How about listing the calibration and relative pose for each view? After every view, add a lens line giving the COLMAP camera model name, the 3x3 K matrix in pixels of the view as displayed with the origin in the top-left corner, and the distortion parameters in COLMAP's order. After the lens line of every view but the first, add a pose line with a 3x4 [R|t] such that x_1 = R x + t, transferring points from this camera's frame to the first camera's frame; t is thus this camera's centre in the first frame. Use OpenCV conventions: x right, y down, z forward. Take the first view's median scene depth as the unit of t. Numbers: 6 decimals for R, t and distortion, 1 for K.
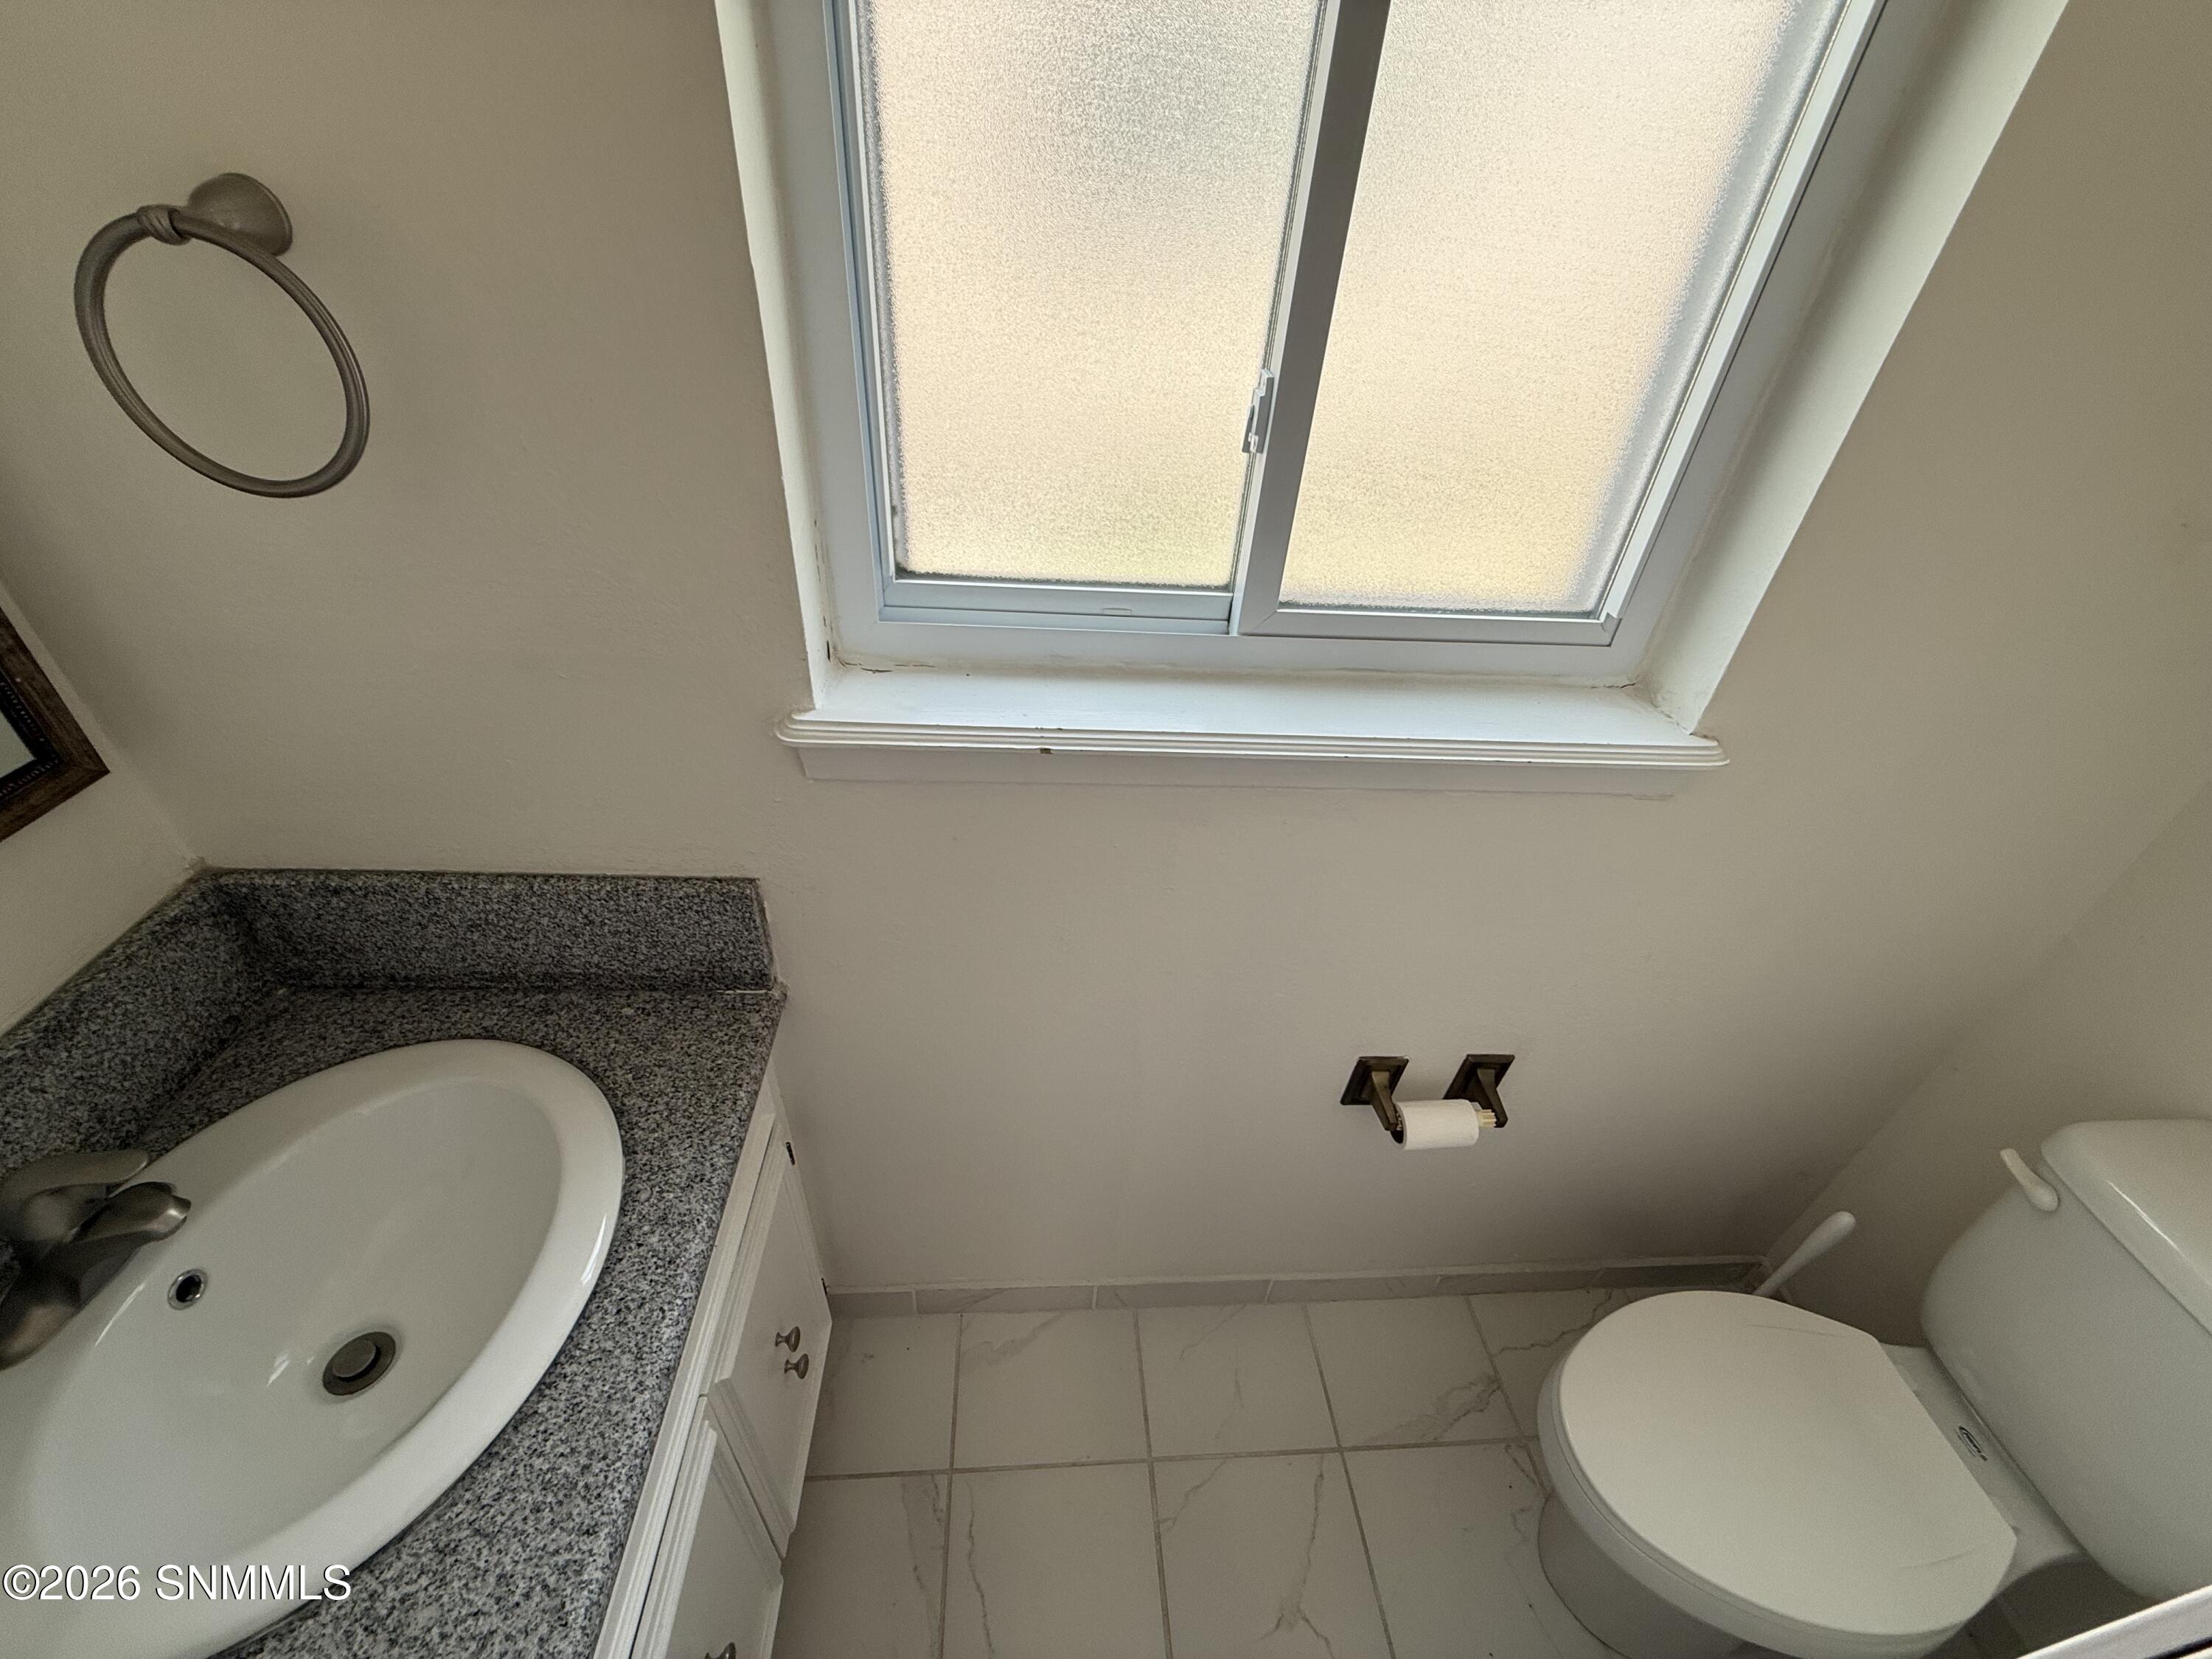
lens RADIAL K [[883.0, 0, 1093.9], [0, 883.0, 830.3], [0, 0, 1]] dist [0.005526, -0.000460]
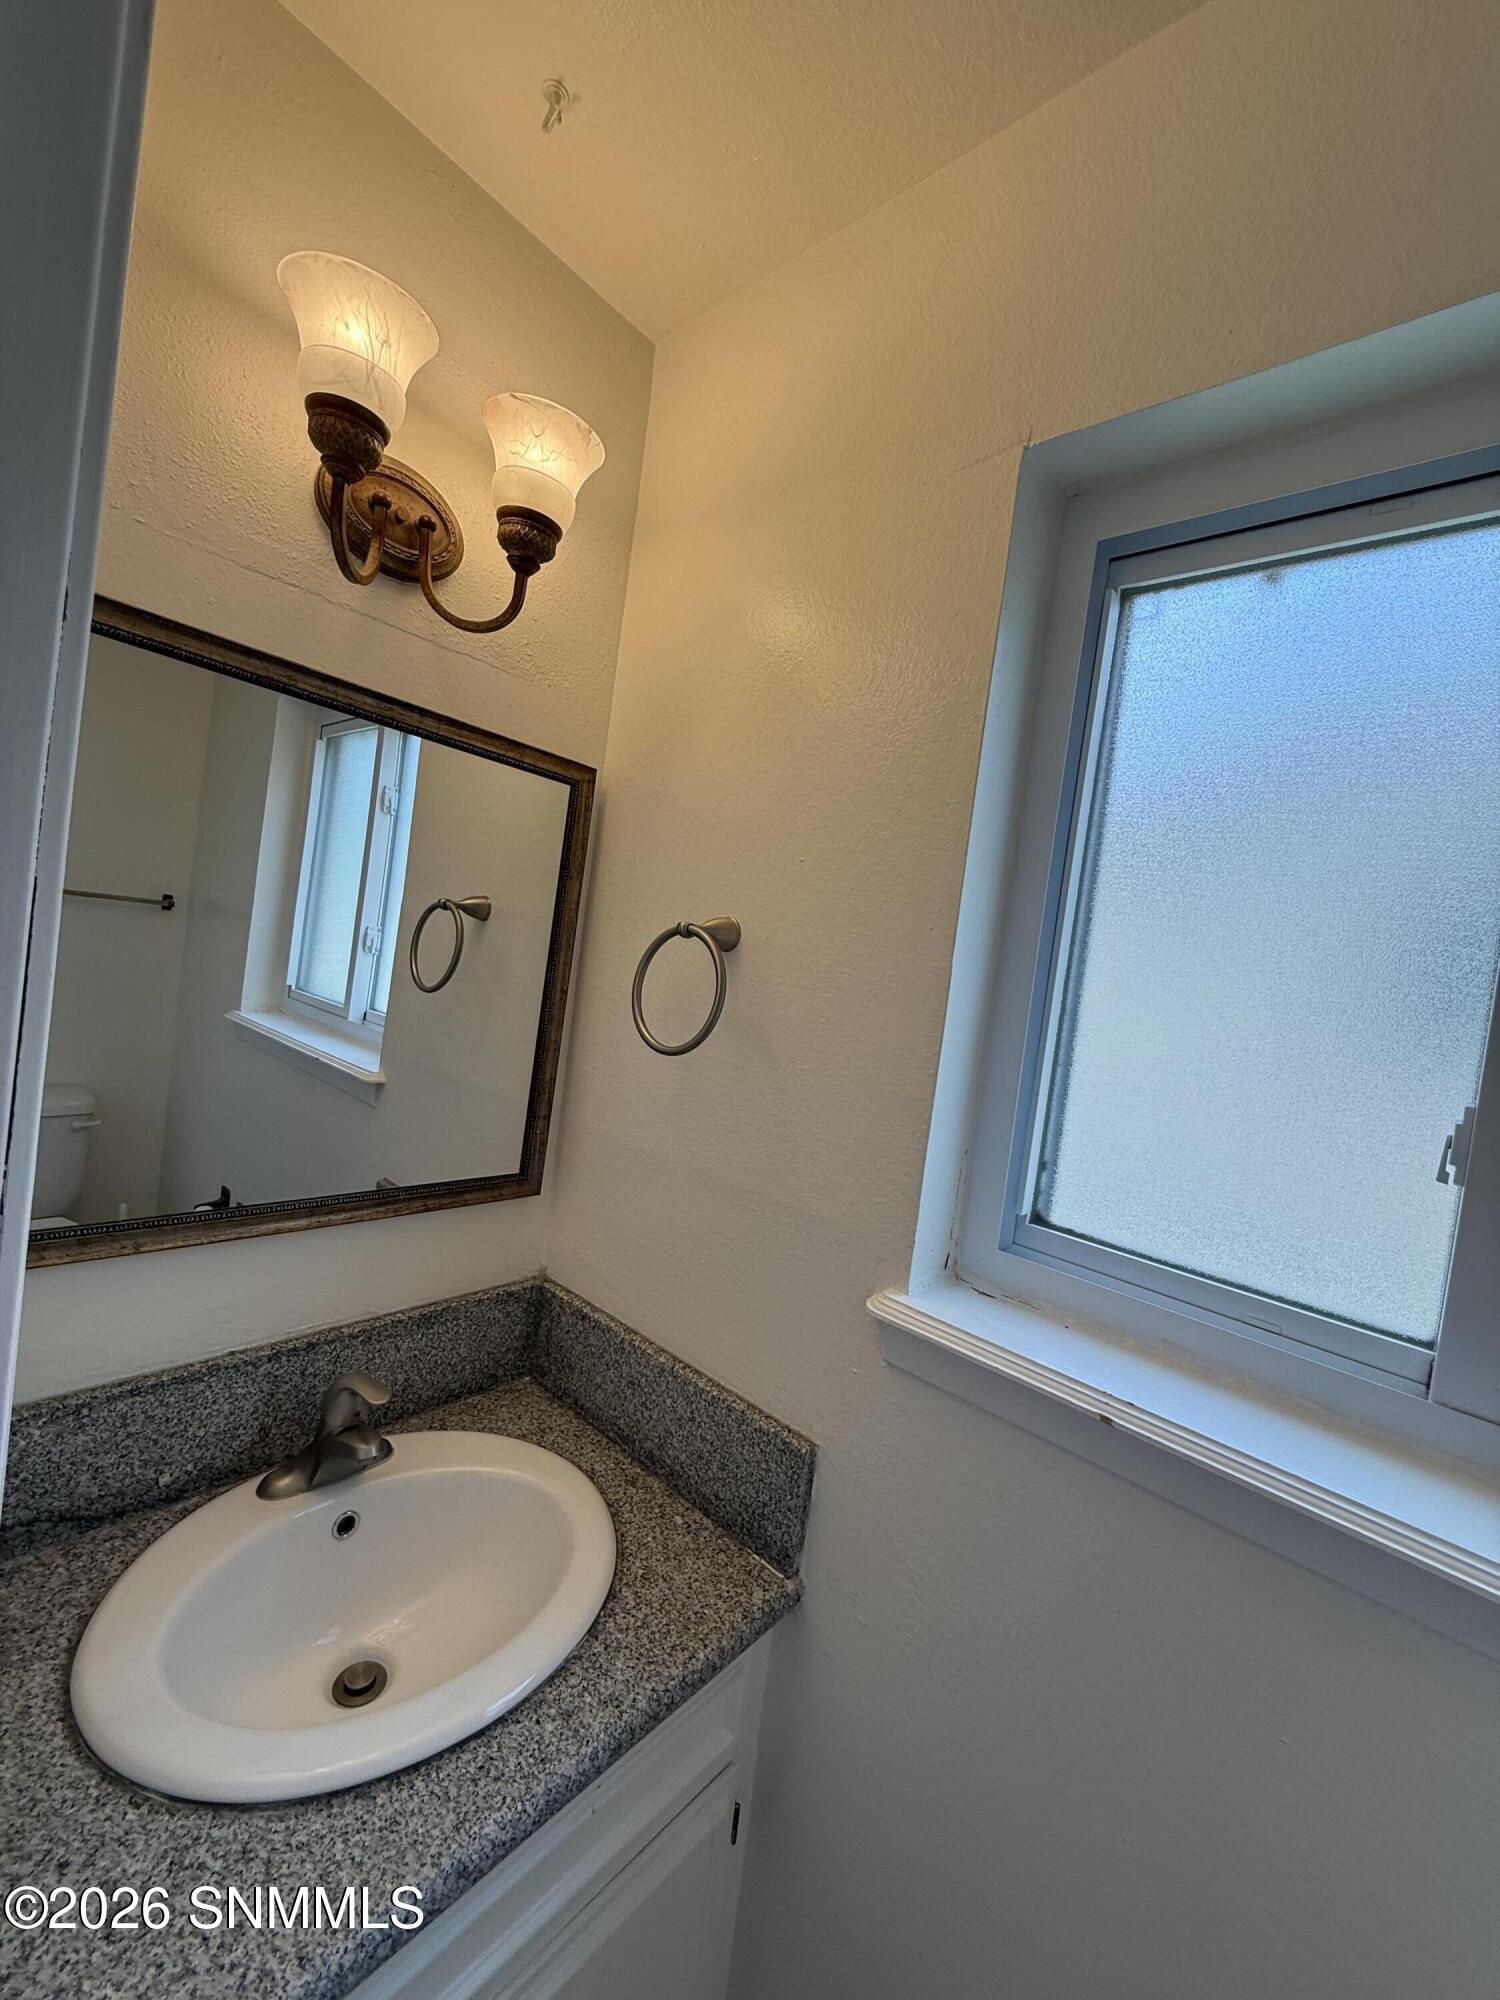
lens RADIAL K [[798.4, 0, 748.7], [0, 798.4, 994.2], [0, 0, 1]] dist [0.005526, -0.000460]
pose [[0.712412, 0.056277, -0.699501, 0.210826], [-0.474277, 0.773288, -0.420817, 0.082313], [0.517234, 0.631552, 0.577590, 0.061126]]
